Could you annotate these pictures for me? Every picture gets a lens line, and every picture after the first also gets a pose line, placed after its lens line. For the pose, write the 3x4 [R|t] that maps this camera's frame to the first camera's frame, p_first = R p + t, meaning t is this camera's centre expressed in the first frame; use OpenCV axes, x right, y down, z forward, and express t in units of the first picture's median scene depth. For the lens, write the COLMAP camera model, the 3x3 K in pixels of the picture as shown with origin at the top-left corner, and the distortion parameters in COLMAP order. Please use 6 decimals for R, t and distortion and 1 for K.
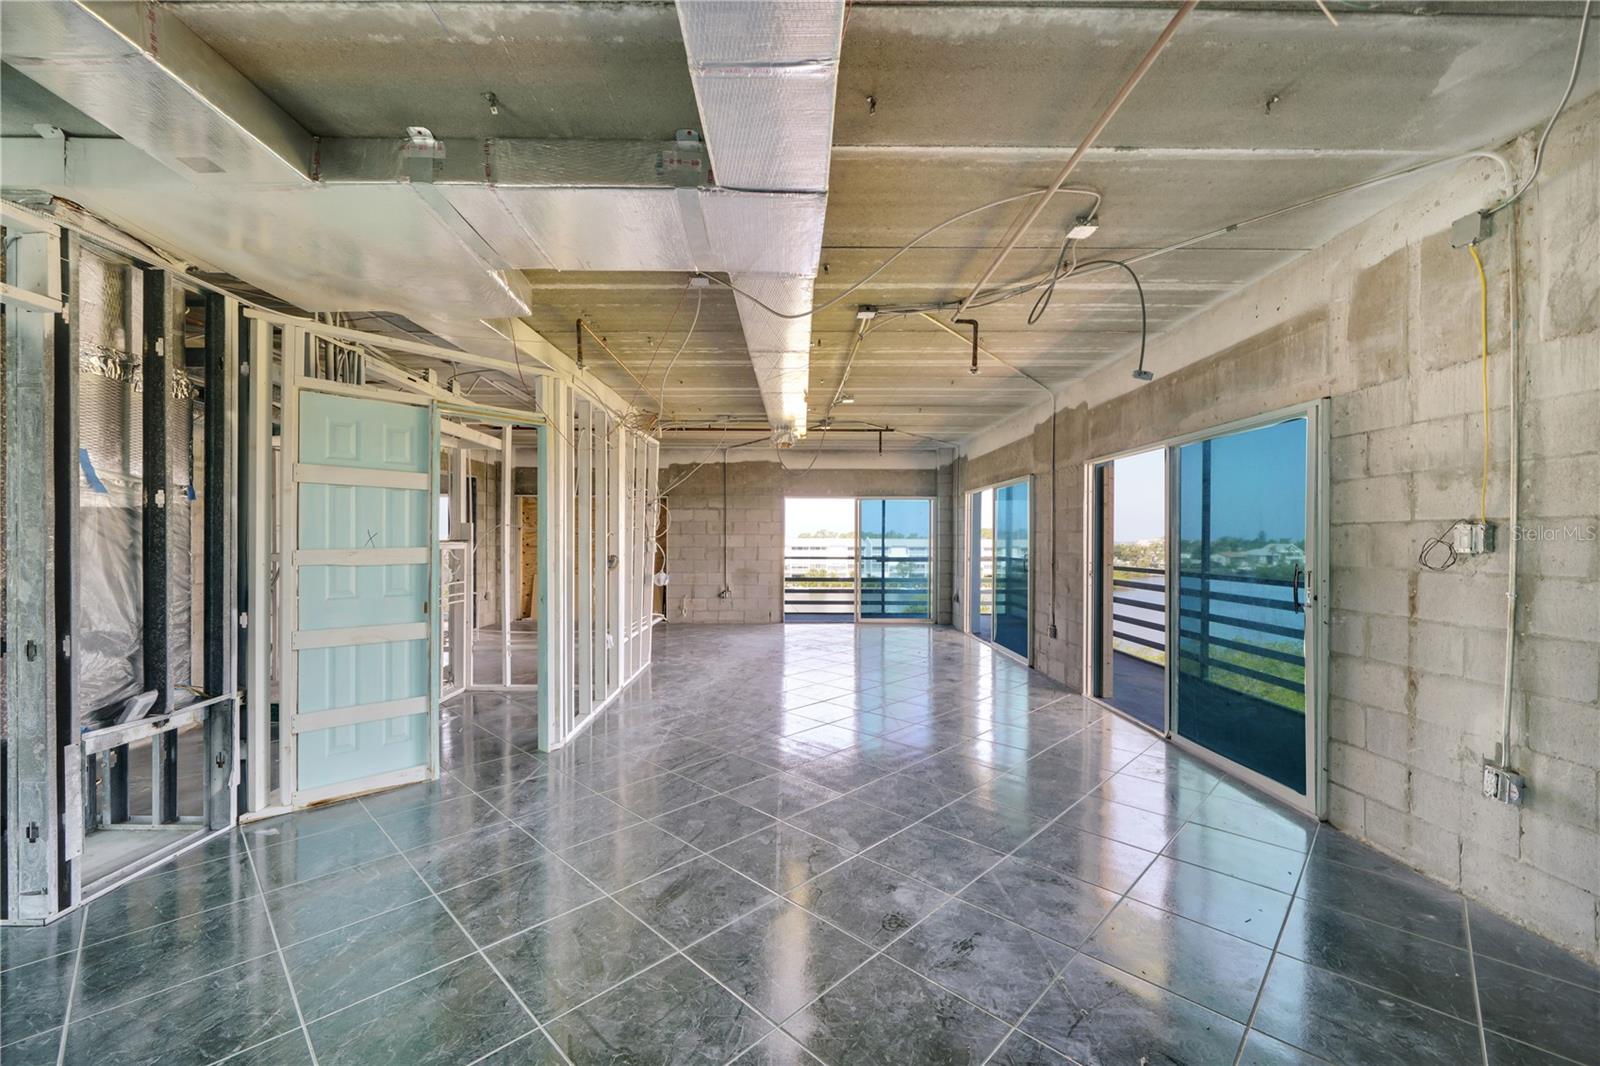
lens RADIAL K [[634.8, 0, 796.1], [0, 634.8, 542.5], [0, 0, 1]] dist [-0.002466, -0.000946]
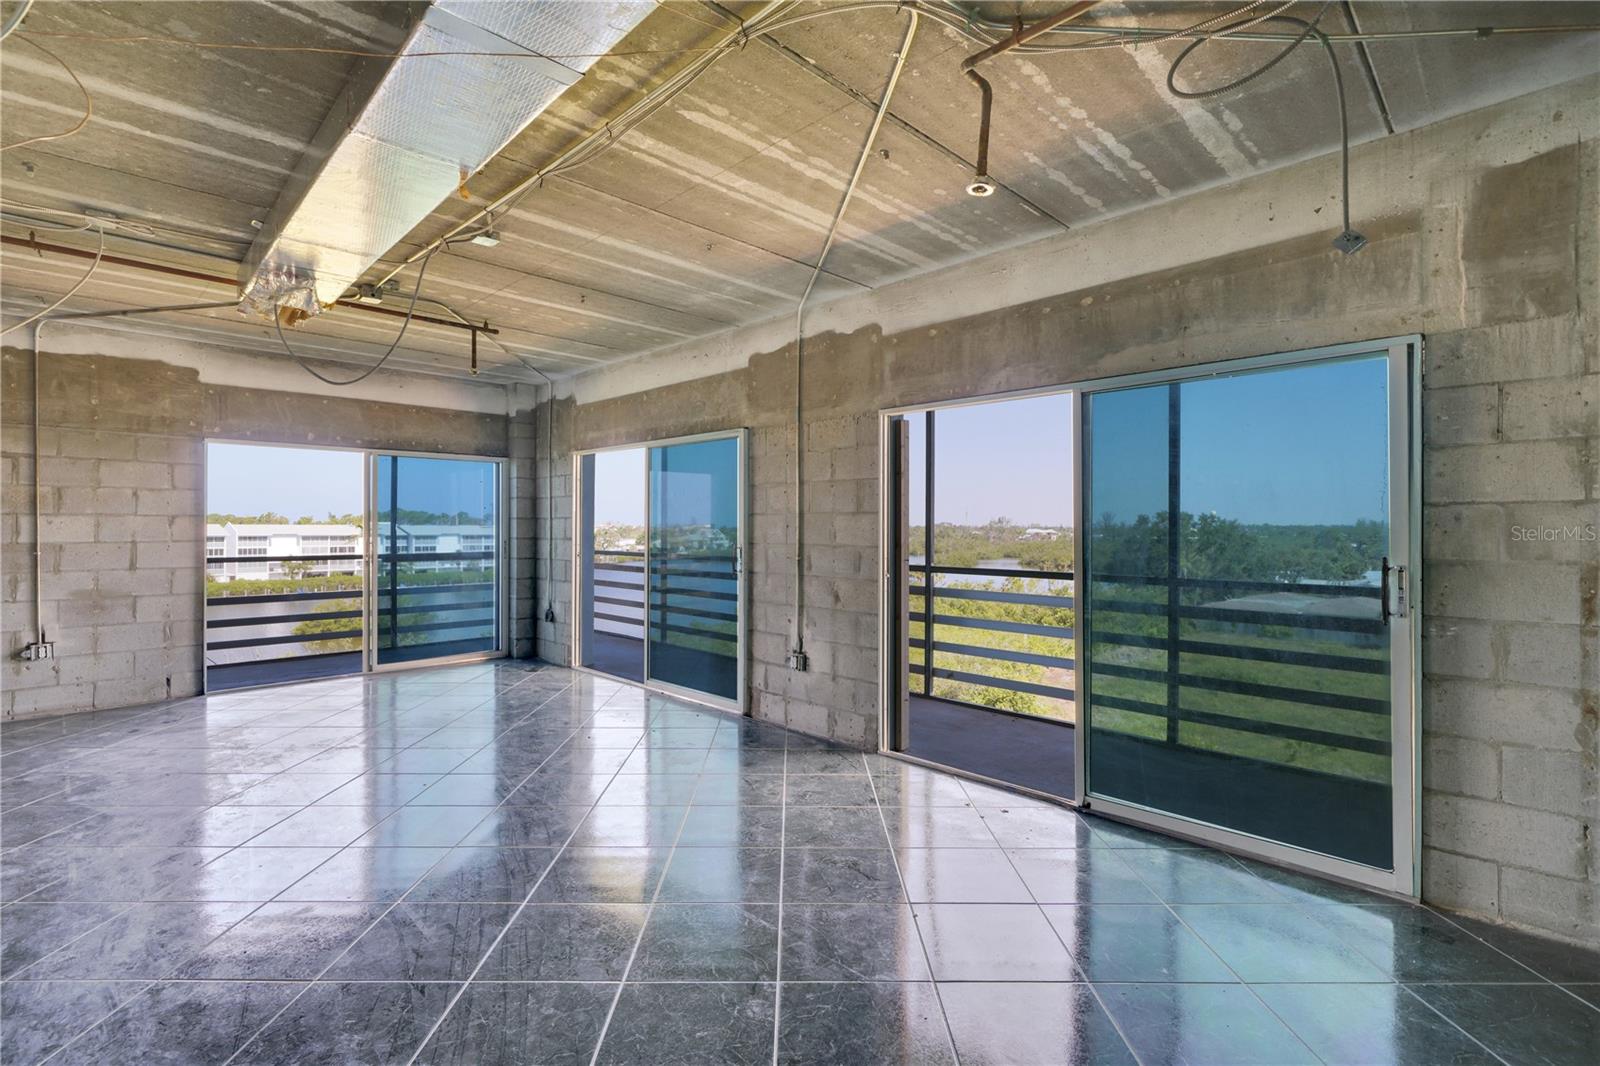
lens RADIAL K [[742.1, 0, 793.7], [0, 742.1, 528.6], [0, 0, 1]] dist [-0.001371, 0.000230]
pose [[0.718451, -0.004247, 0.695565, -0.266850], [0.004573, 0.999989, 0.001382, -0.003906], [-0.695563, 0.002188, 0.718462, 0.782608]]
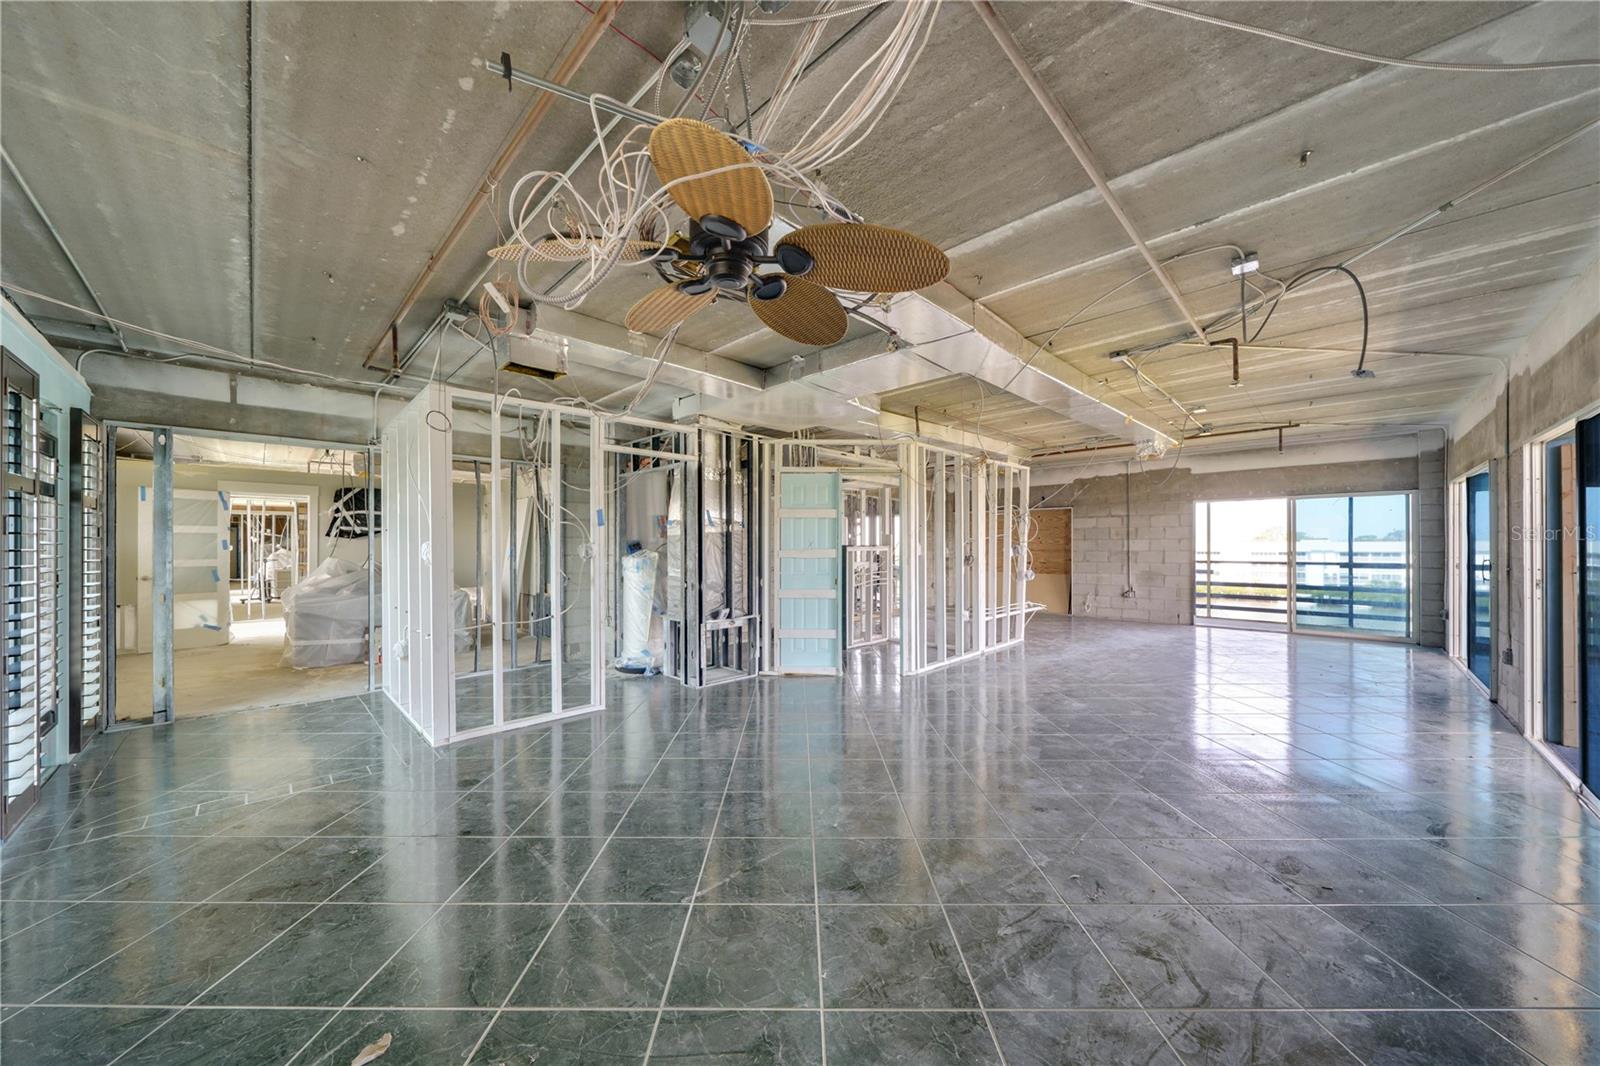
lens RADIAL K [[552.2, 0, 795.5], [0, 552.2, 545.4], [0, 0, 1]] dist [-0.008967, 0.000514]
pose [[0.697276, -0.005107, -0.716785, 0.487904], [0.001855, 0.999984, -0.005320, 0.005324], [0.716801, 0.002380, 0.697274, -0.204412]]
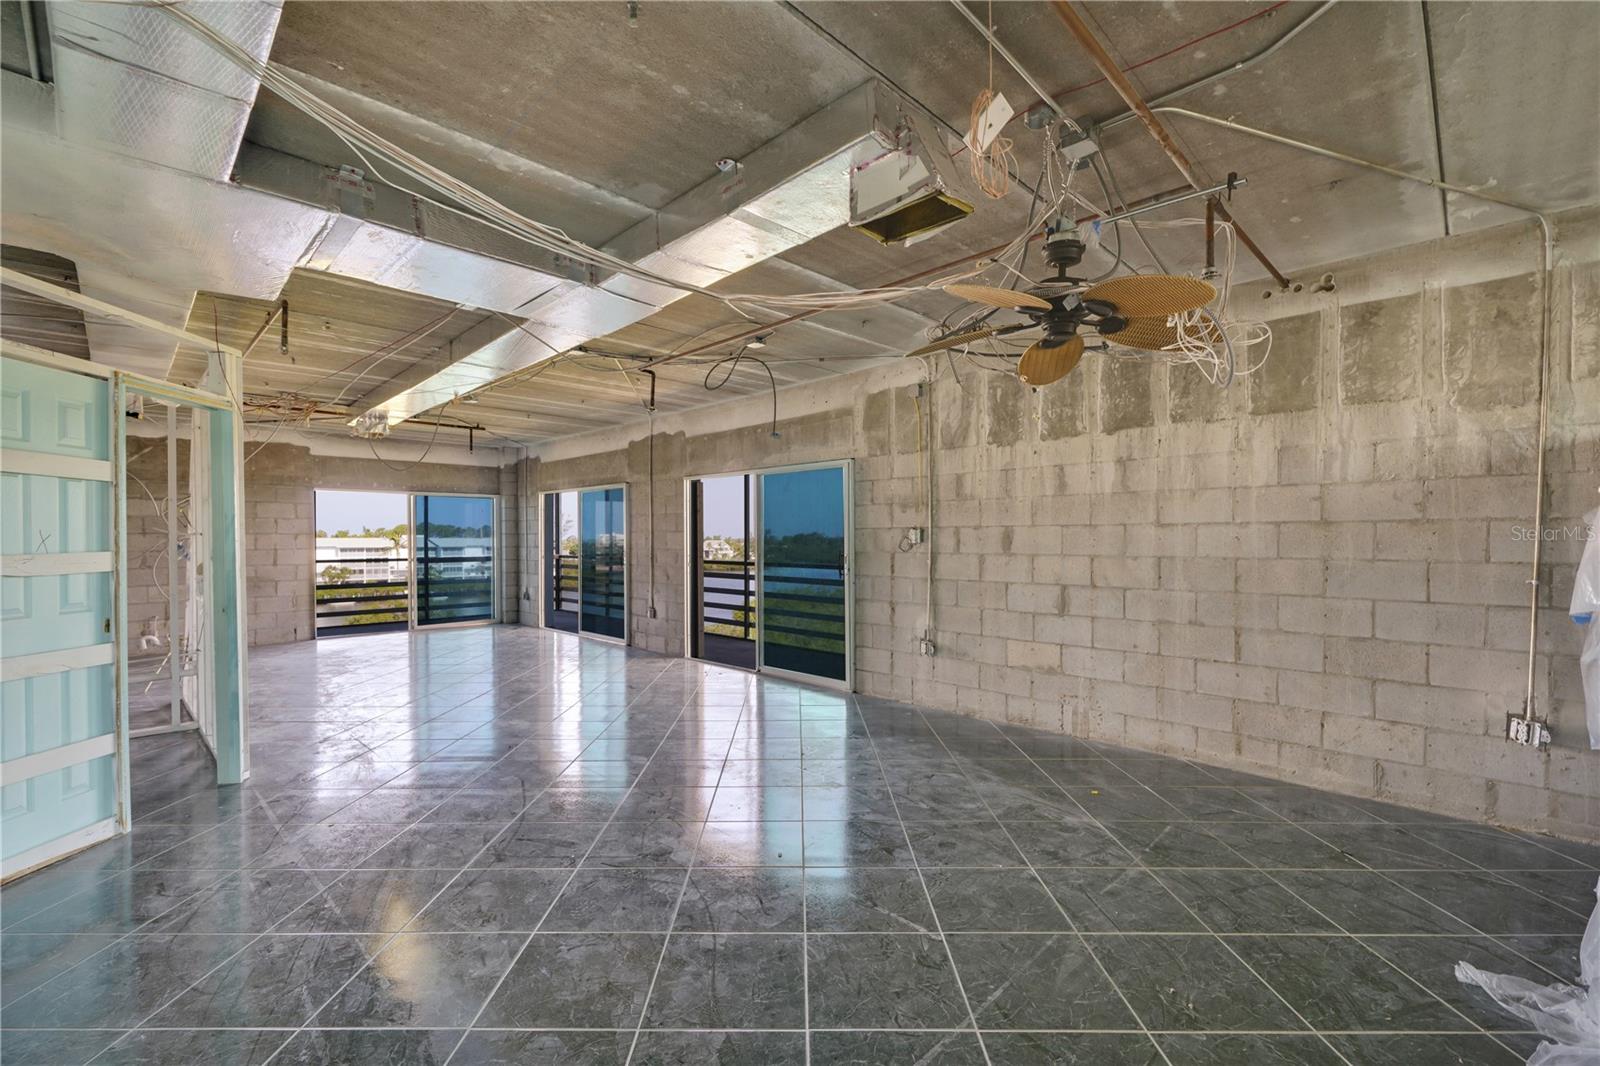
lens RADIAL K [[682.3, 0, 797.1], [0, 682.3, 547.4], [0, 0, 1]] dist [0.000875, -0.001007]
pose [[0.714052, -0.015333, 0.699925, -0.568963], [0.008775, 0.999878, 0.012952, -0.001584], [-0.700038, -0.003107, 0.714099, -0.249187]]
